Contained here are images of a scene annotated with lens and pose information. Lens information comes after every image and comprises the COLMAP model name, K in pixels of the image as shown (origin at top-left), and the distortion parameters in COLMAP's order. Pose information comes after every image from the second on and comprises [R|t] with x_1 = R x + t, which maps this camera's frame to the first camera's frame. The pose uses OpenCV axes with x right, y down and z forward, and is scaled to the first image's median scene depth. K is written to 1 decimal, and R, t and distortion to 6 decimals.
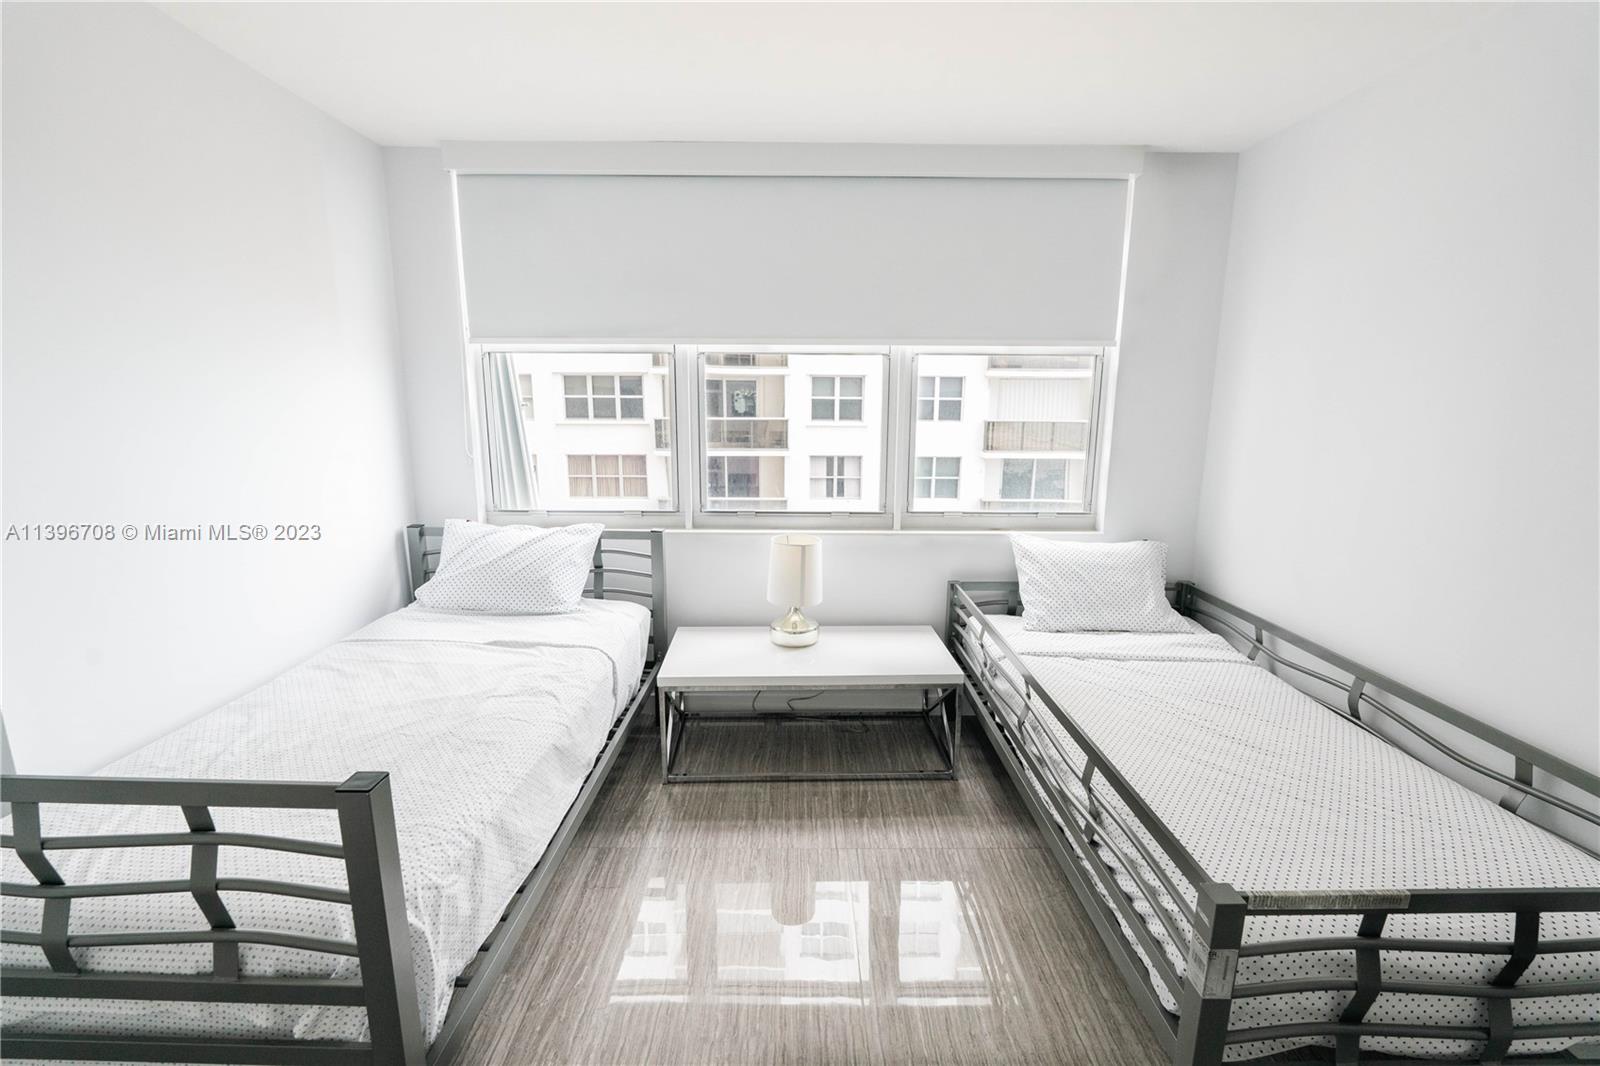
lens RADIAL K [[716.2, 0, 804.8], [0, 716.2, 536.5], [0, 0, 1]] dist [-0.002091, -0.000822]
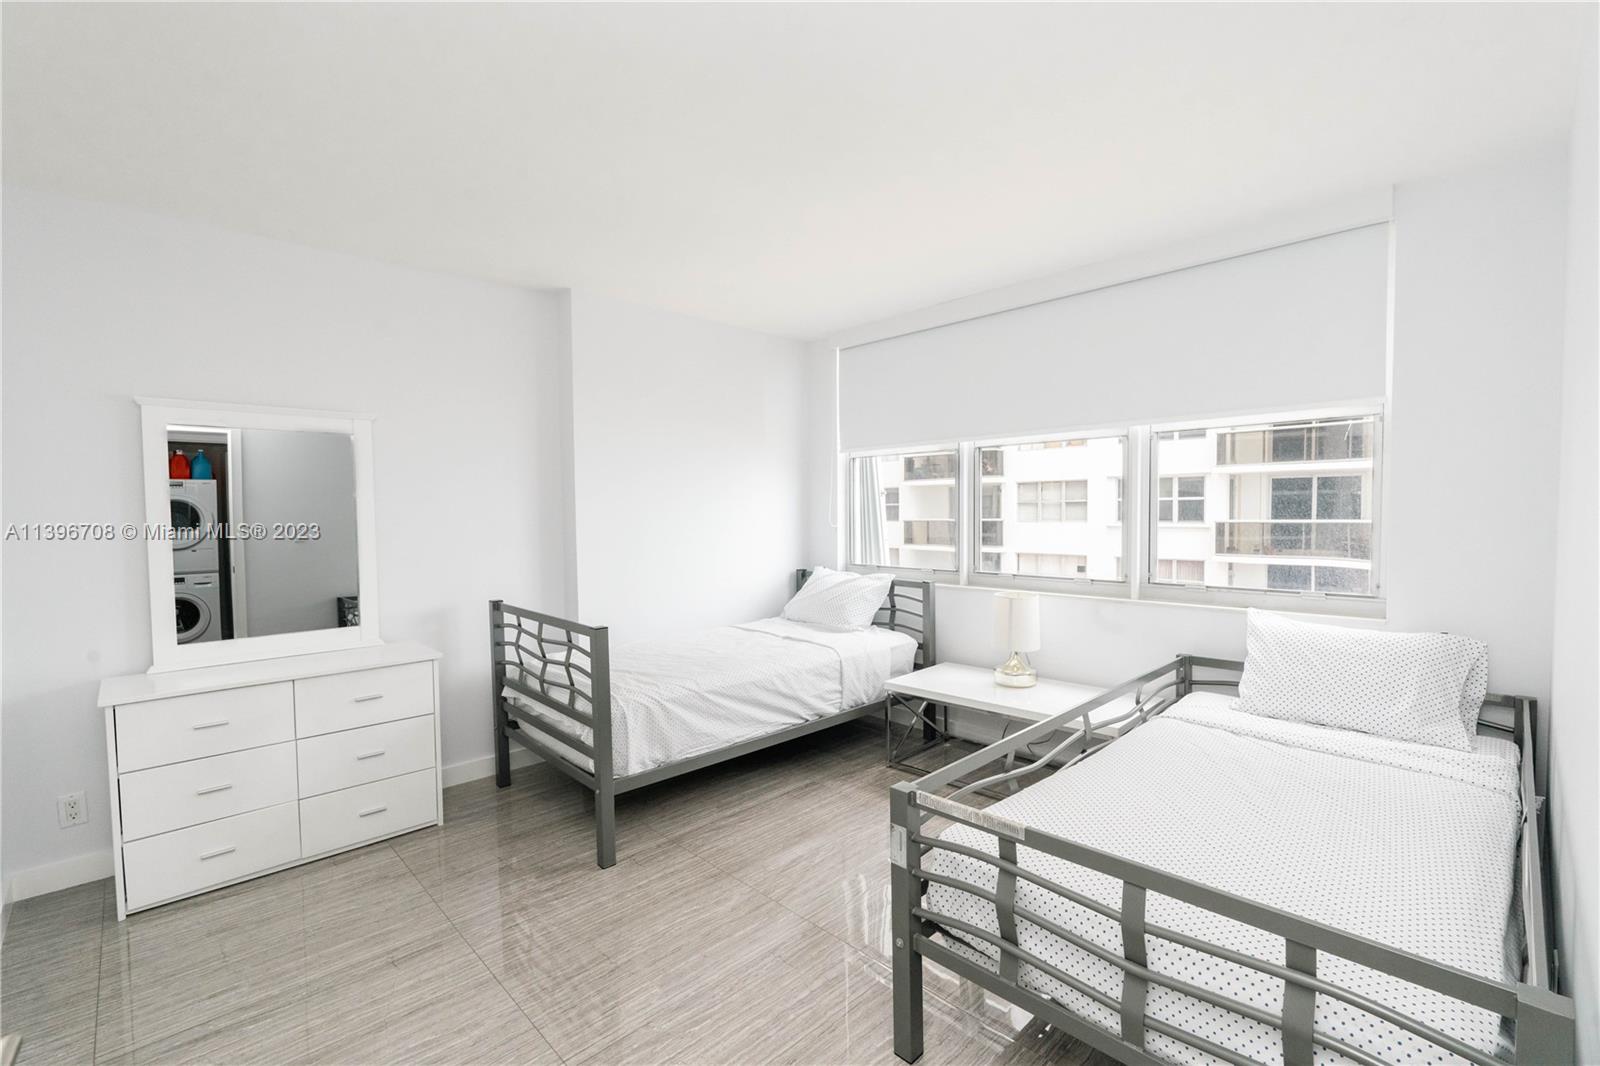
lens RADIAL K [[716.2, 0, 793.1], [0, 716.2, 532.0], [0, 0, 1]] dist [-0.002091, -0.000822]
pose [[0.687333, 0.011291, -0.726254, 0.585455], [-0.124014, 0.987022, -0.102023, 0.067314], [0.715677, 0.160190, 0.679813, -0.087491]]
